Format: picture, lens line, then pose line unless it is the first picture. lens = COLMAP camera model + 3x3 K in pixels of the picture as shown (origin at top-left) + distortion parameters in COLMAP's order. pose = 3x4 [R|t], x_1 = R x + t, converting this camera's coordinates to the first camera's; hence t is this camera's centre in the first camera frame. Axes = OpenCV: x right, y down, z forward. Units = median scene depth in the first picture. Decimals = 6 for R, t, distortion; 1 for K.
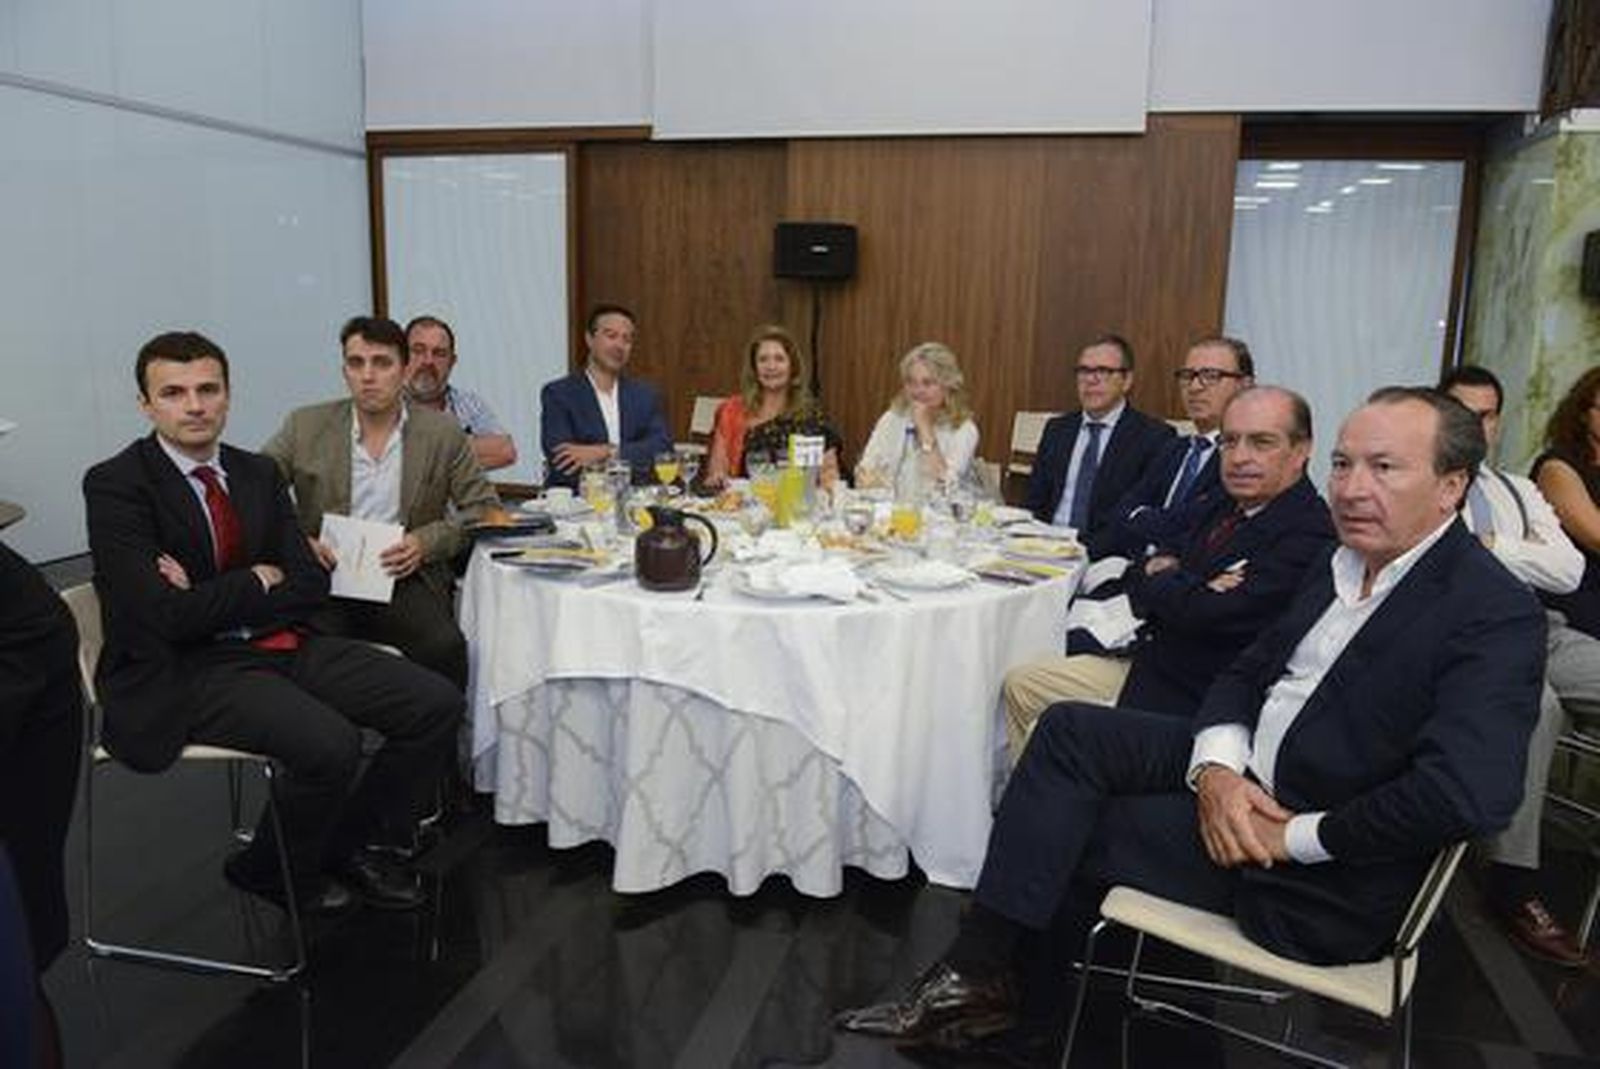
lens RADIAL K [[1160.8, 0, 800.0], [0, 1160.8, 534.5], [0, 0, 1]] dist [-0.025483, -0.008076]
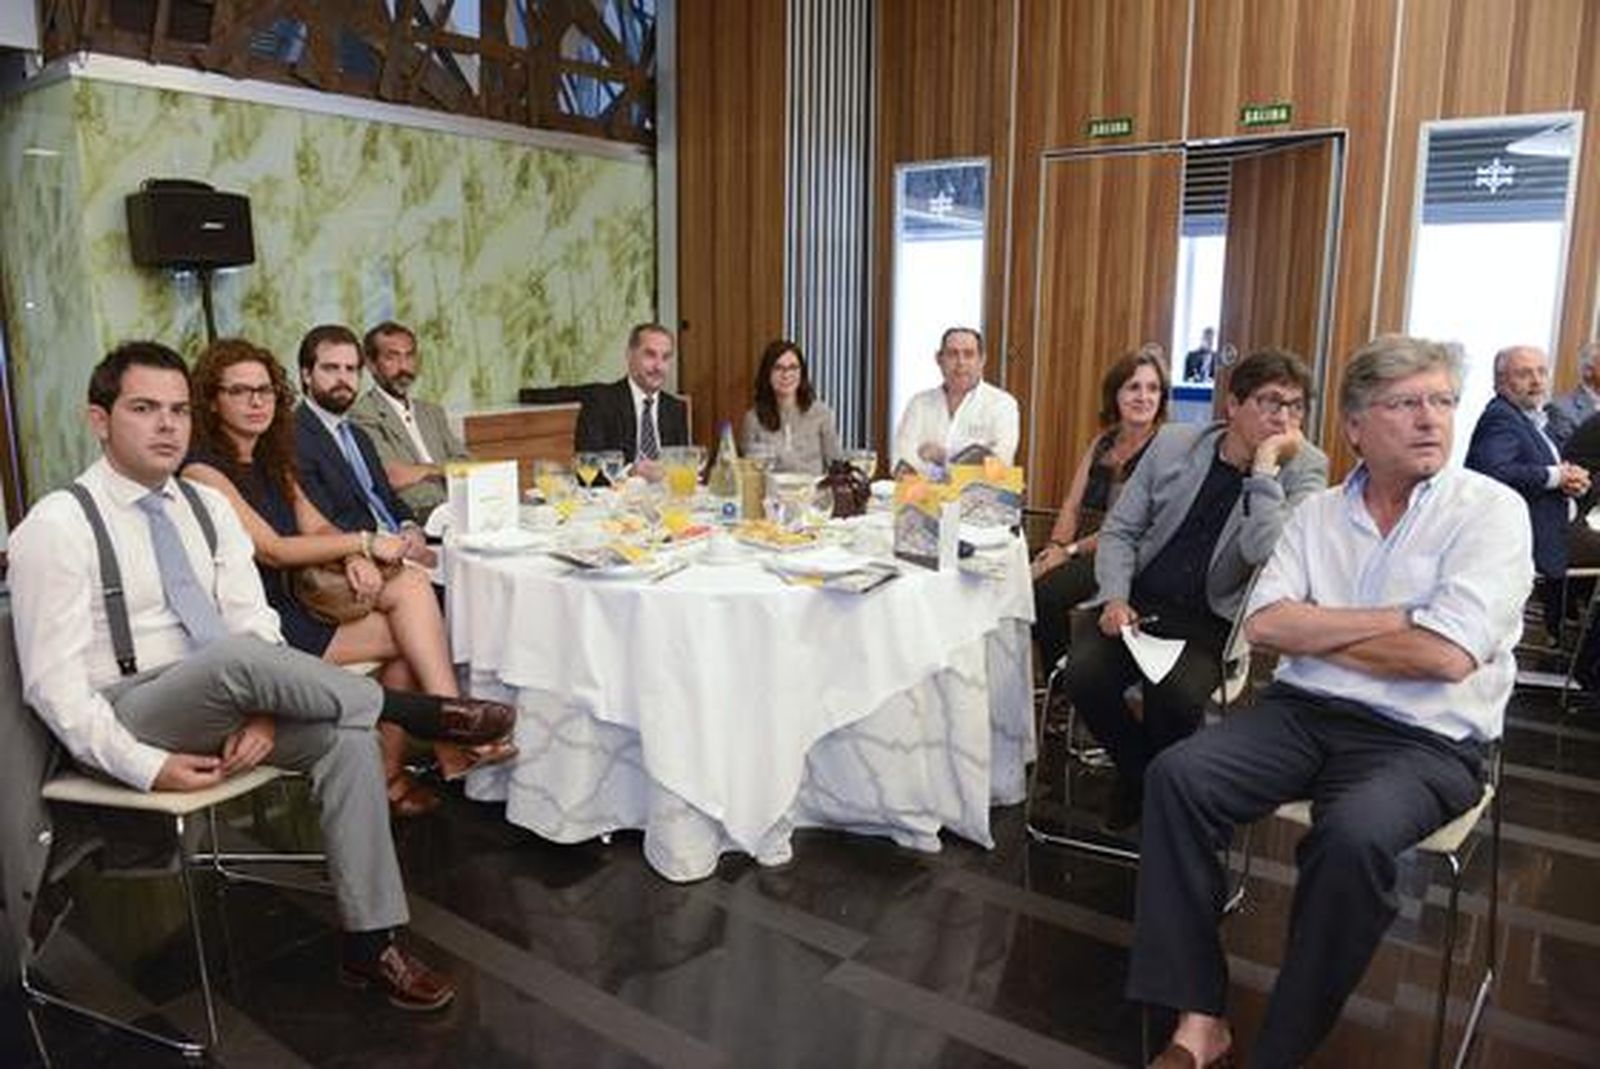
lens RADIAL K [[1121.3, 0, 800.0], [0, 1121.3, 534.5], [0, 0, 1]] dist [-0.036401, -0.005229]
pose [[0.402420, -0.196121, 0.894200, 0.071383], [0.174284, 0.975331, 0.135481, -0.027576], [-0.898712, 0.101324, 0.426674, 0.167569]]
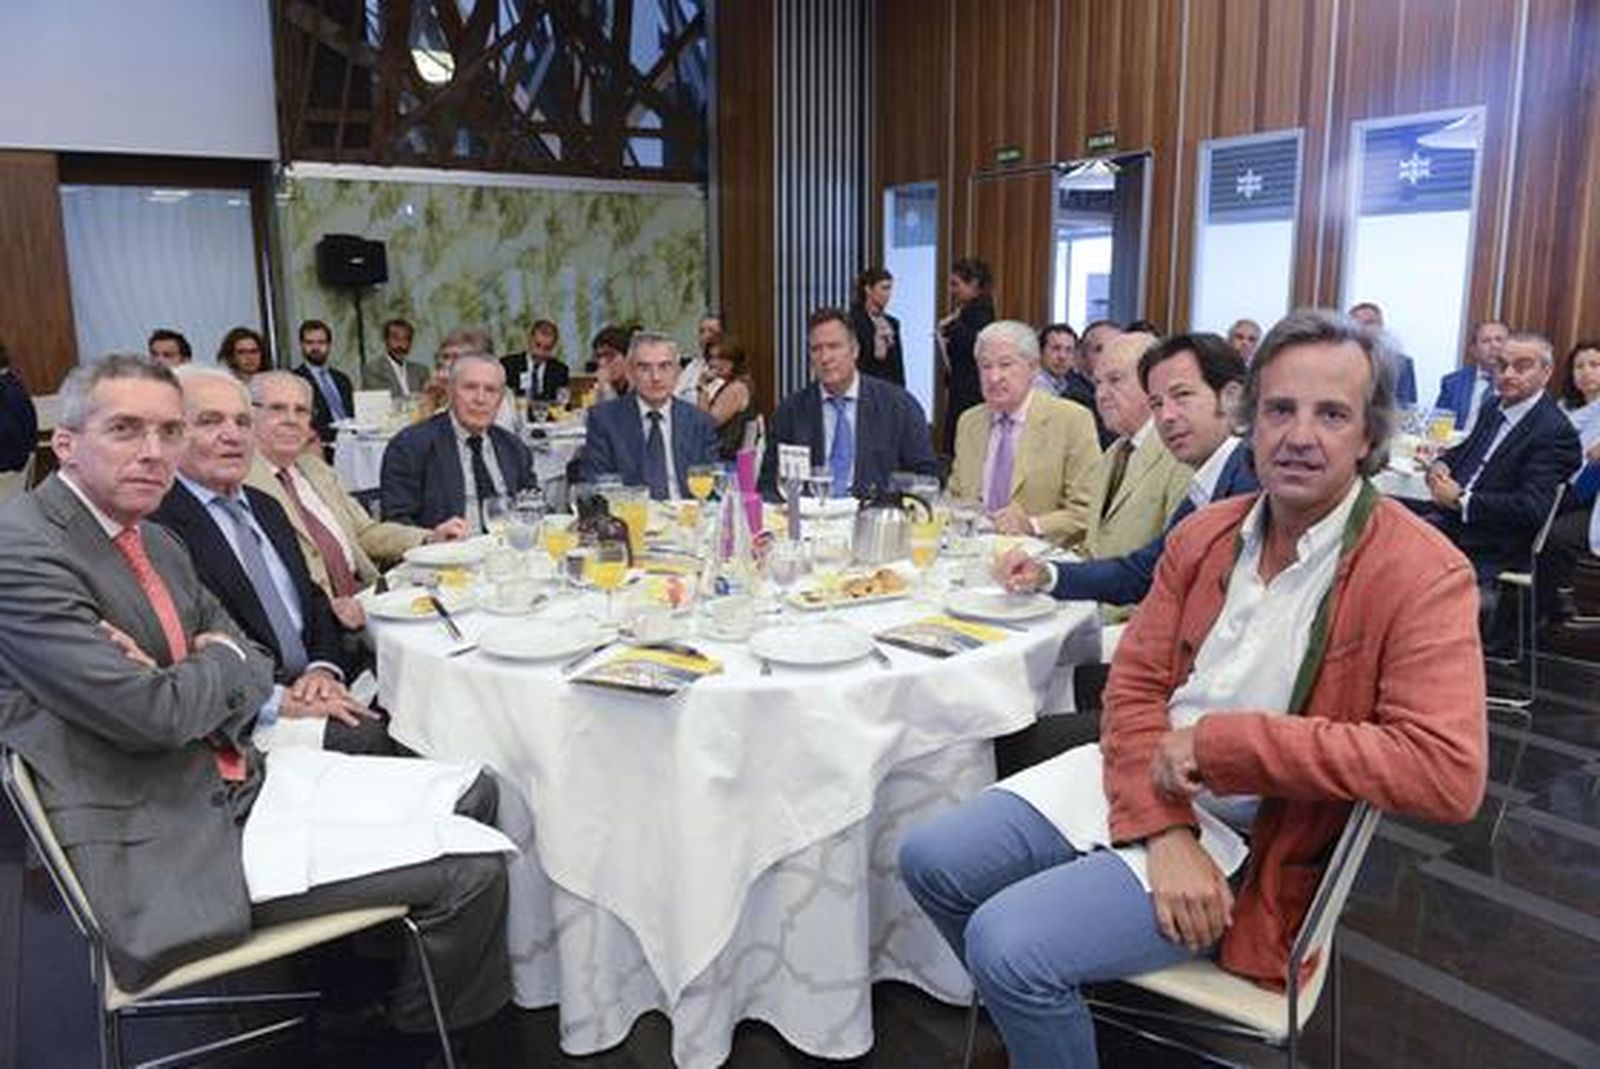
lens RADIAL K [[1160.8, 0, 800.0], [0, 1160.8, 534.5], [0, 0, 1]] dist [-0.025483, -0.008076]
pose [[0.694288, -0.168407, 0.699716, -0.003763], [0.159091, 0.984098, 0.078996, 0.088609], [-0.701893, 0.056473, 0.710040, -0.471547]]
